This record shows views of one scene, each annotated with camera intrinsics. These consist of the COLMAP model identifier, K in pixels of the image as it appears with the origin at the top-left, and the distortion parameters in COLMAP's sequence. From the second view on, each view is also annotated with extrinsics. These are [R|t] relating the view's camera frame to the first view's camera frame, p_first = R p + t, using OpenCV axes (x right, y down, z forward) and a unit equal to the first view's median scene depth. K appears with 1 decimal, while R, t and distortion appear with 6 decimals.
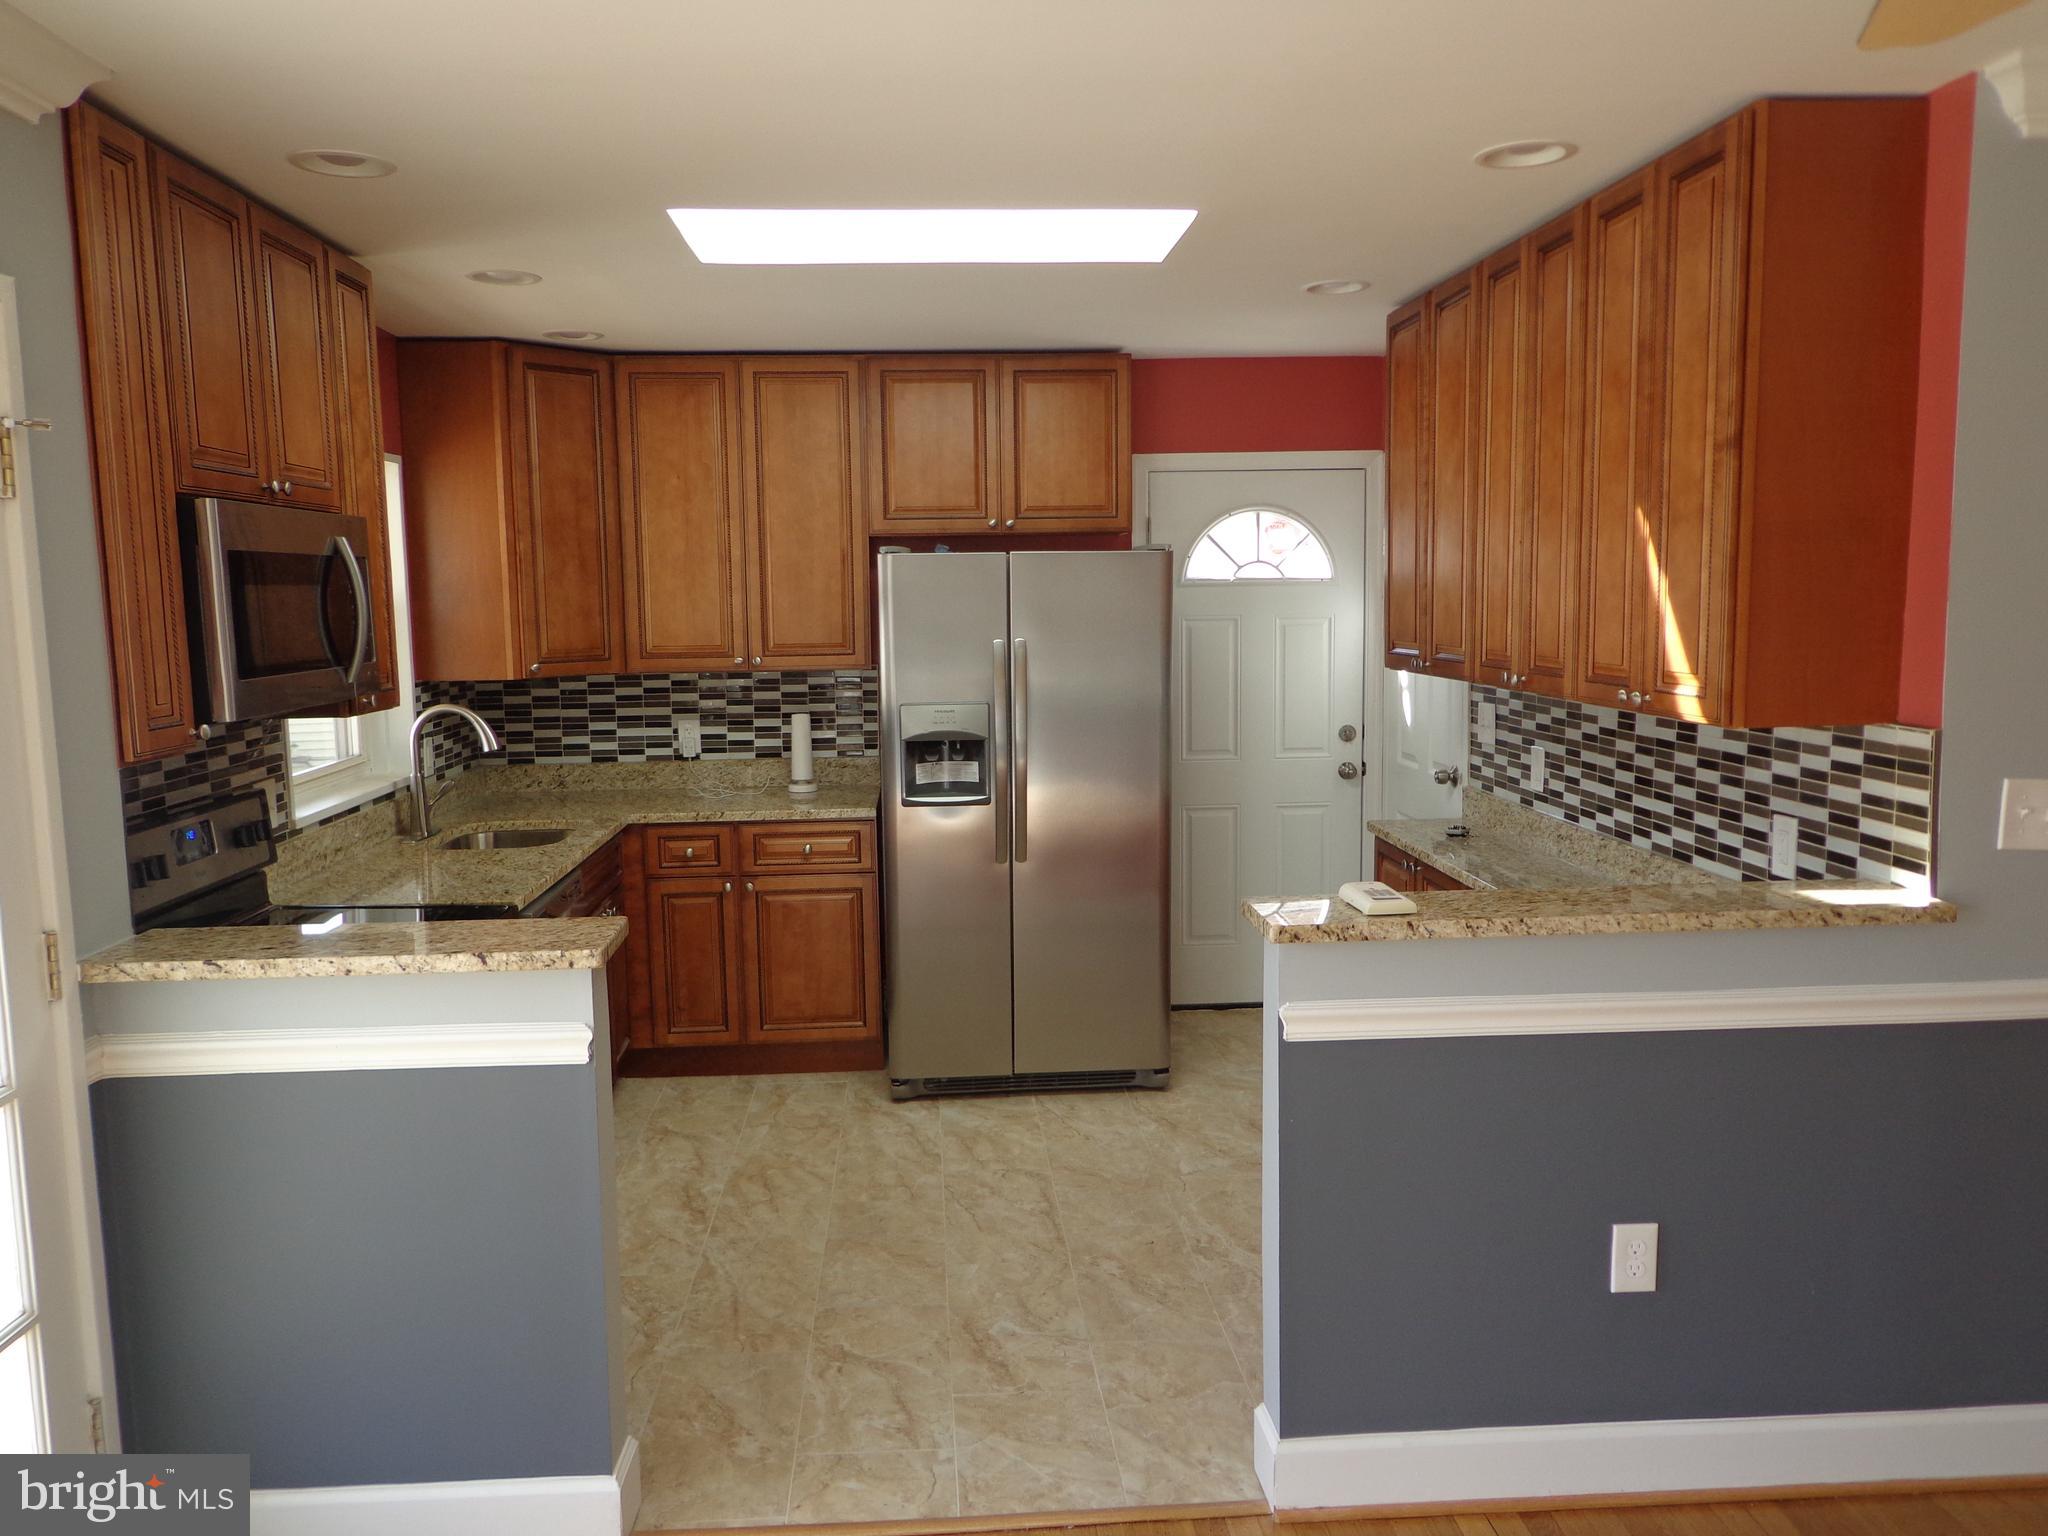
lens RADIAL K [[1521.0, 0, 1023.4], [0, 1521.0, 768.0], [0, 0, 1]] dist [0.002248, 0.008522]
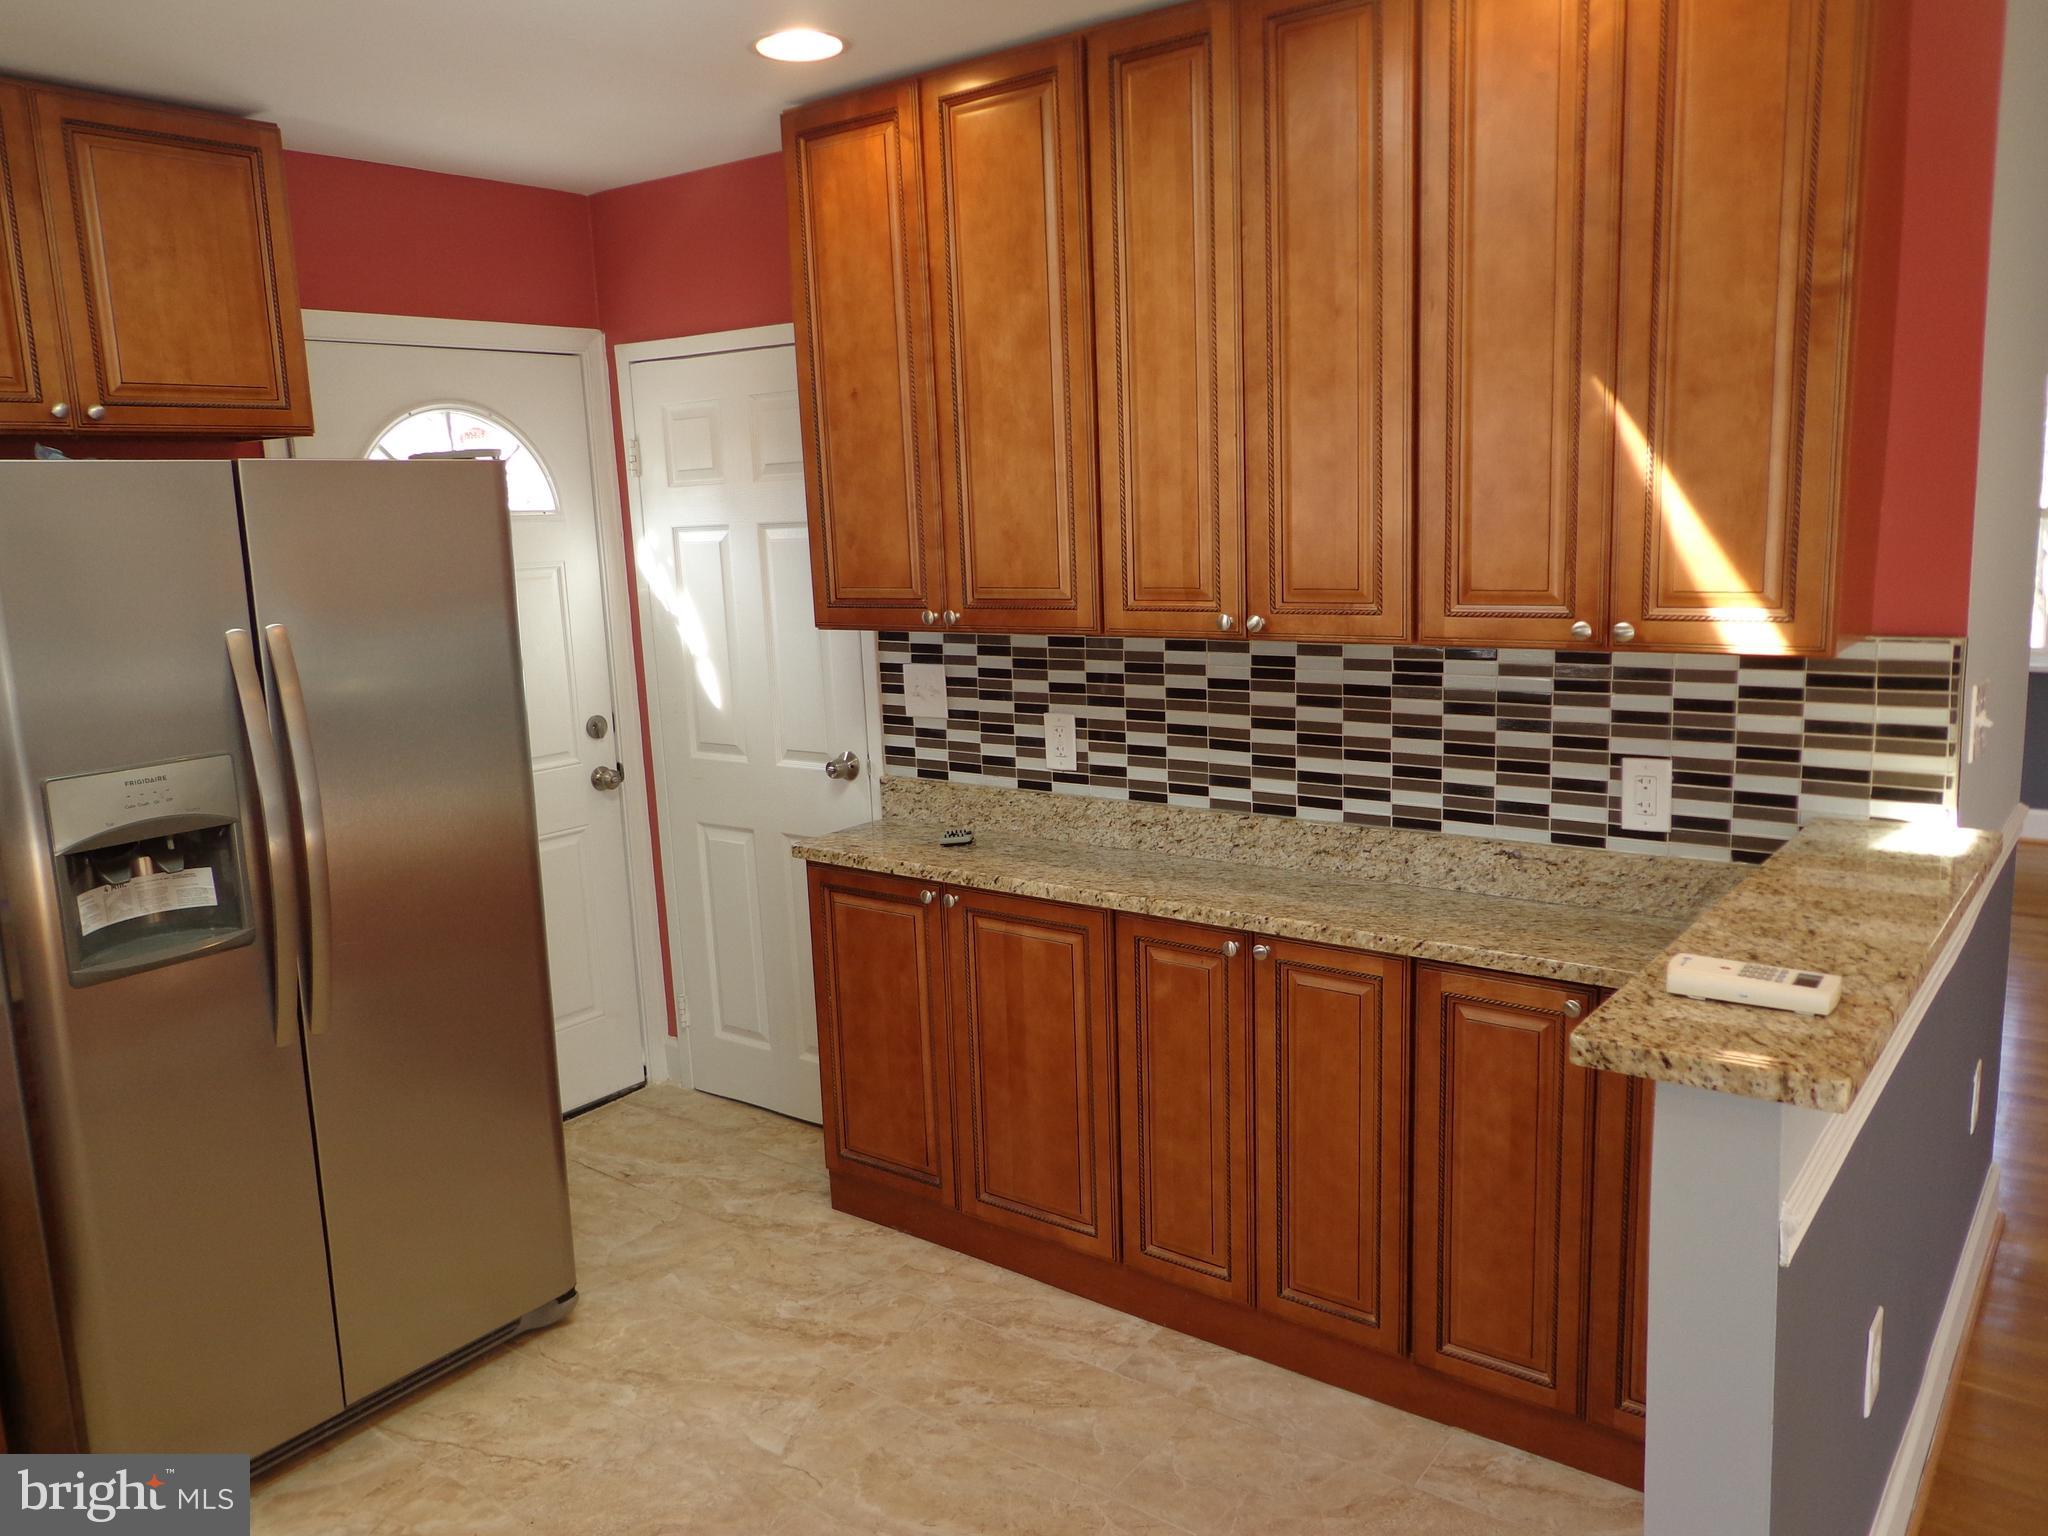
lens RADIAL K [[1521.0, 0, 1016.2], [0, 1521.0, 764.9], [0, 0, 1]] dist [0.002248, 0.008522]
pose [[0.661410, -0.140025, 0.736838, -0.216415], [0.118547, 0.989586, 0.081644, -0.046297], [-0.740597, 0.033349, 0.671122, 0.427417]]
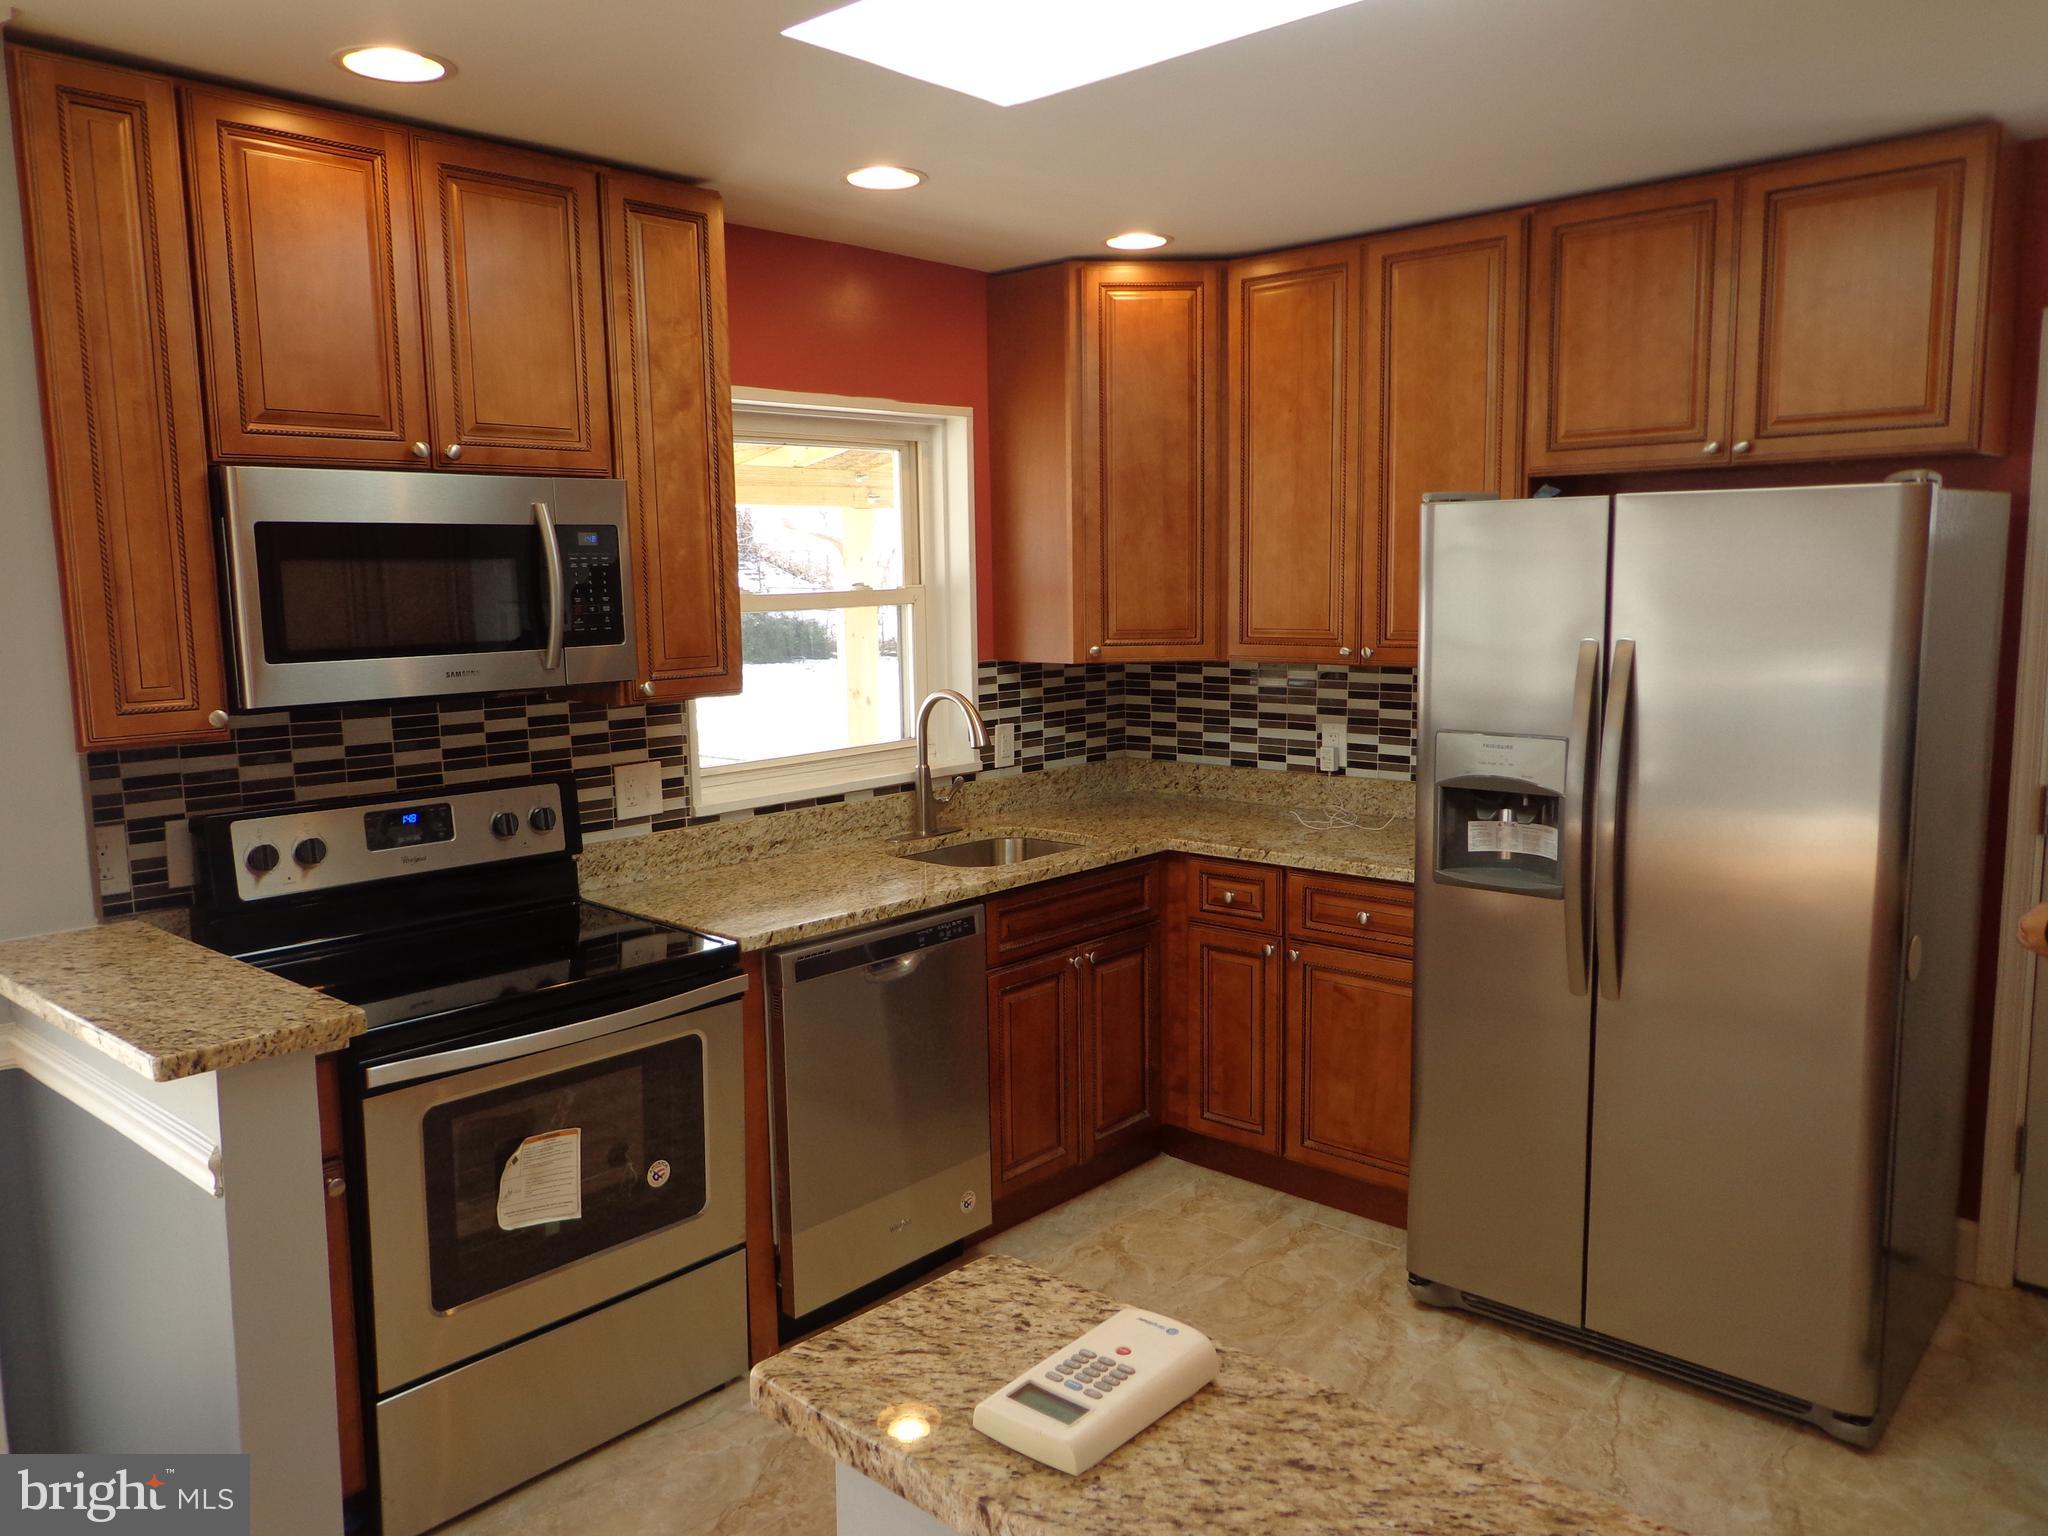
lens RADIAL K [[1521.0, 0, 1021.1], [0, 1521.0, 768.3], [0, 0, 1]] dist [0.002248, 0.008522]
pose [[0.692934, 0.097403, -0.714392, 0.254052], [-0.078638, 0.995132, 0.059404, -0.047292], [0.716700, 0.015015, 0.697220, 0.381426]]
